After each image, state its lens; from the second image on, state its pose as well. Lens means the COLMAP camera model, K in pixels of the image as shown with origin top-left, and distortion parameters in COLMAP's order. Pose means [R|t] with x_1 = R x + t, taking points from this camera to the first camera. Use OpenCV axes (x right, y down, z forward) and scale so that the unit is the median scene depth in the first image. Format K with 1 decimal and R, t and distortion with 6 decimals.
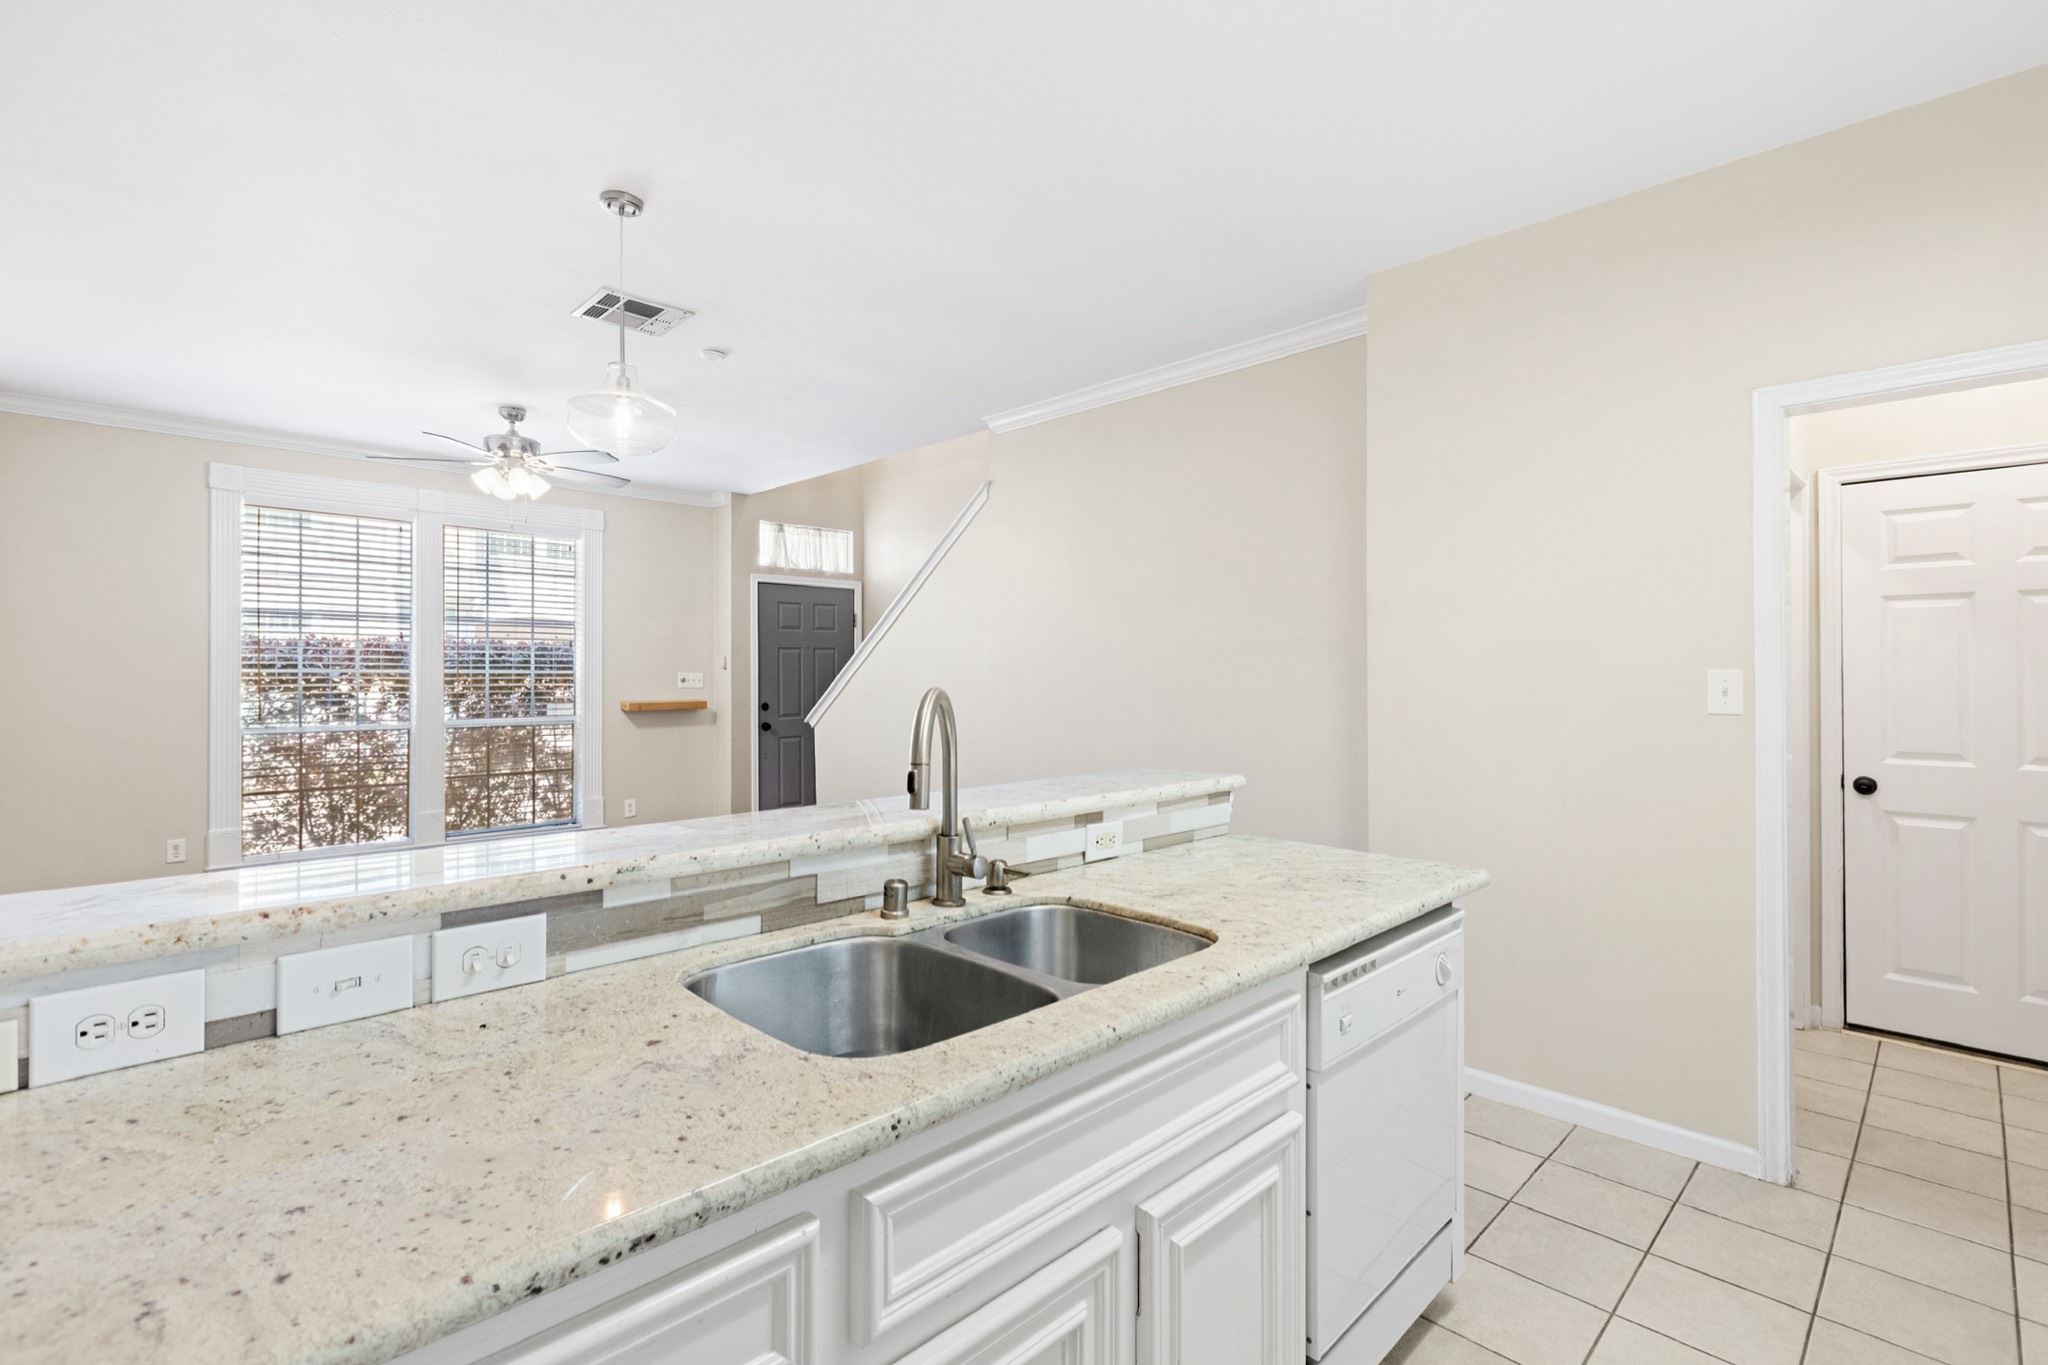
lens RADIAL K [[933.1, 0, 1024.0], [0, 933.1, 682.5], [0, 0, 1]] dist [0.000845, 0.000337]
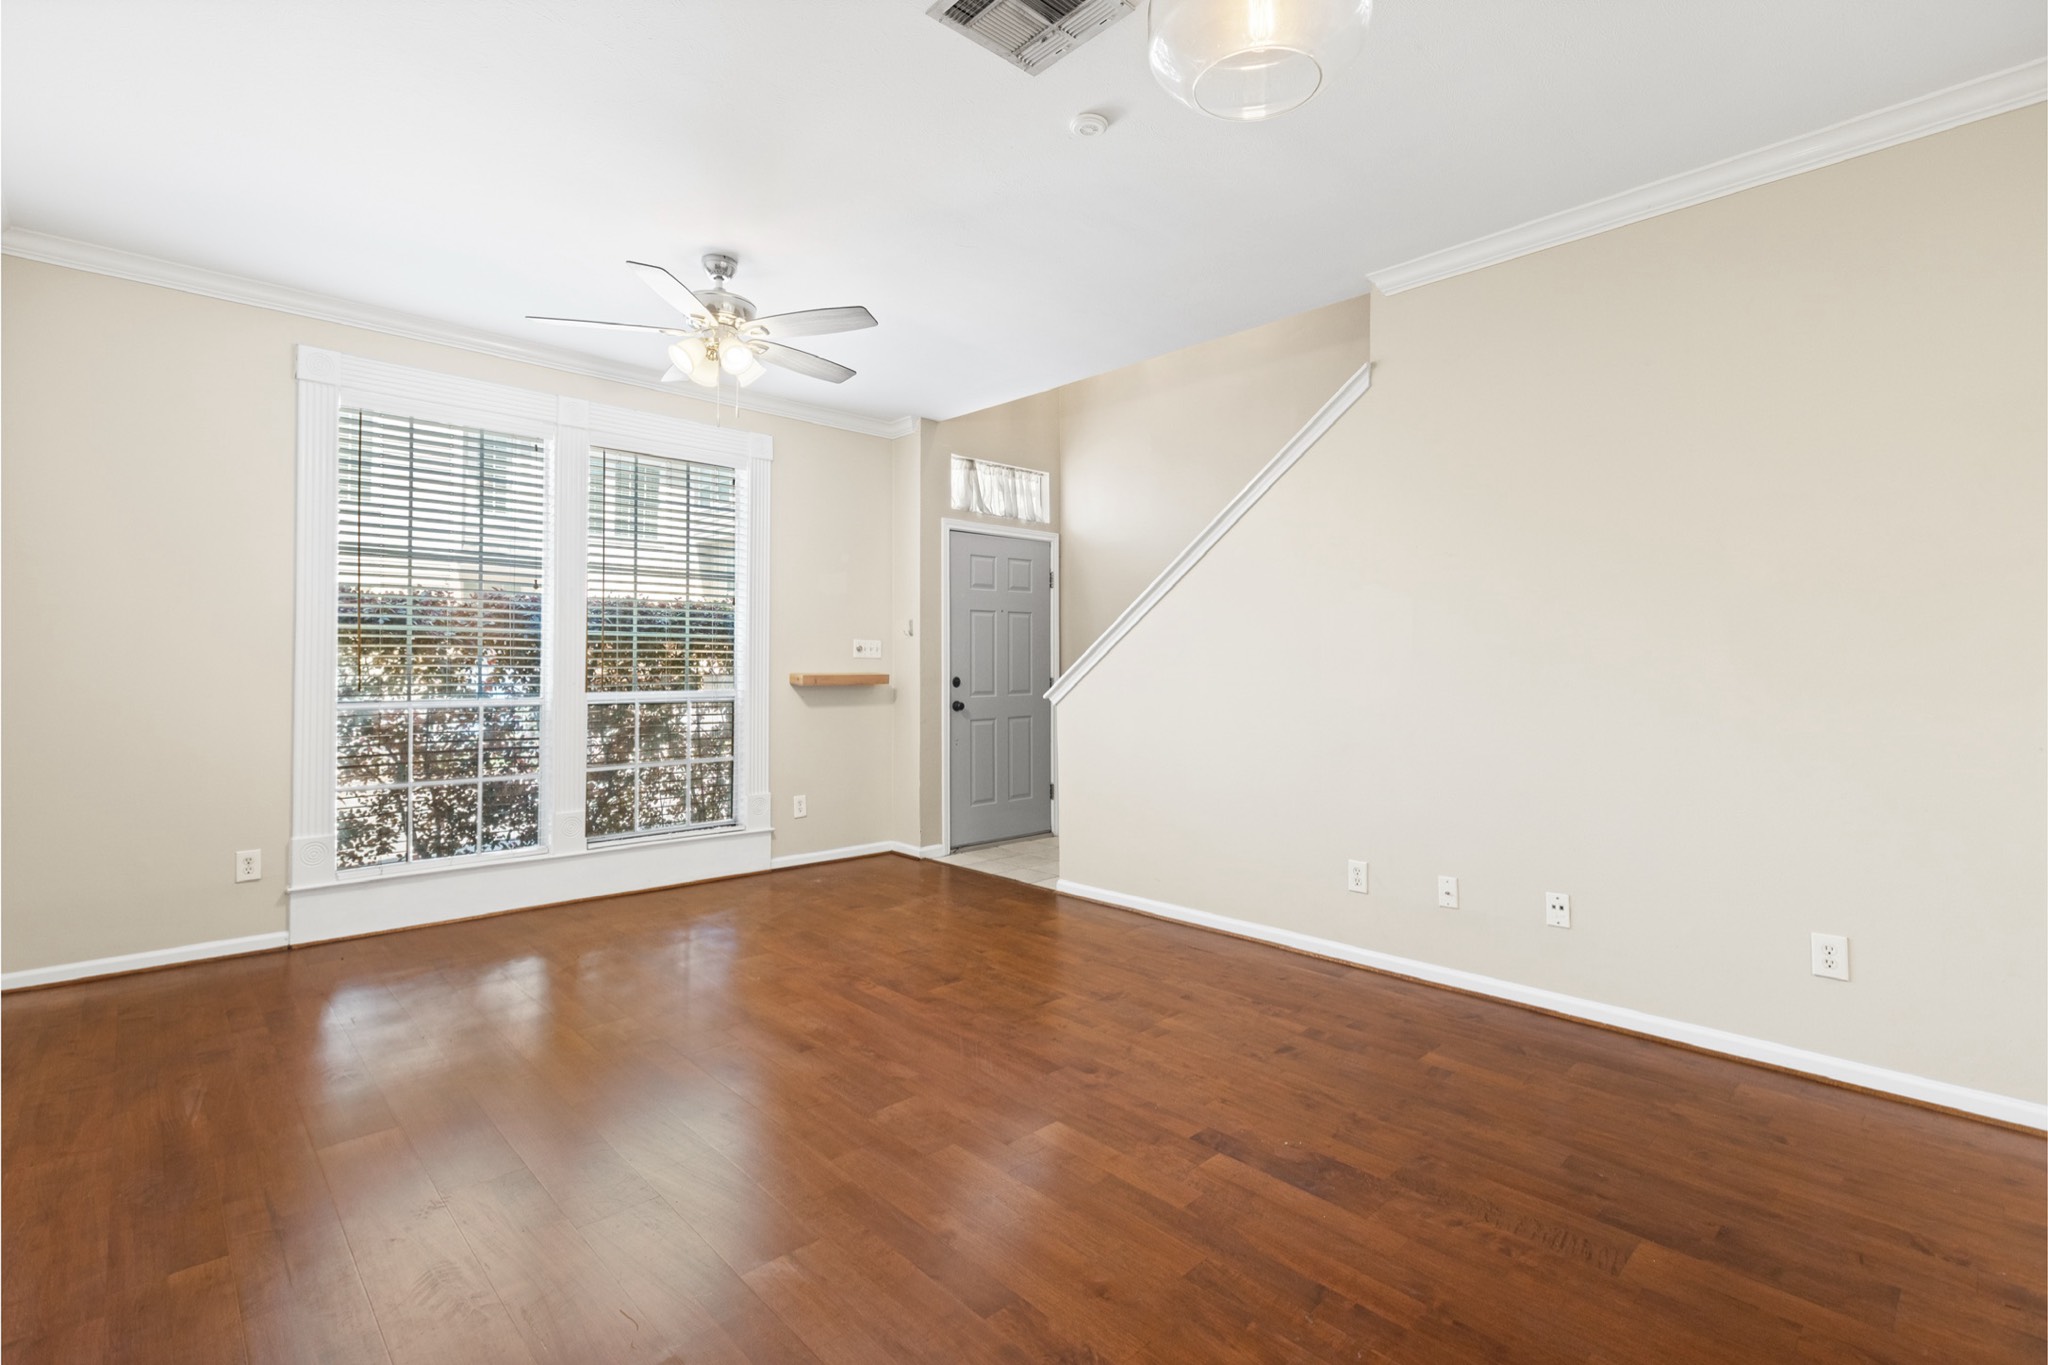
lens RADIAL K [[908.0, 0, 1028.9], [0, 908.0, 669.0], [0, 0, 1]] dist [0.000769, -0.000371]
pose [[0.999972, 0.003084, -0.006752, -0.228381], [-0.003120, 0.999981, -0.005383, 0.020378], [0.006736, 0.005404, 0.999963, 0.226193]]
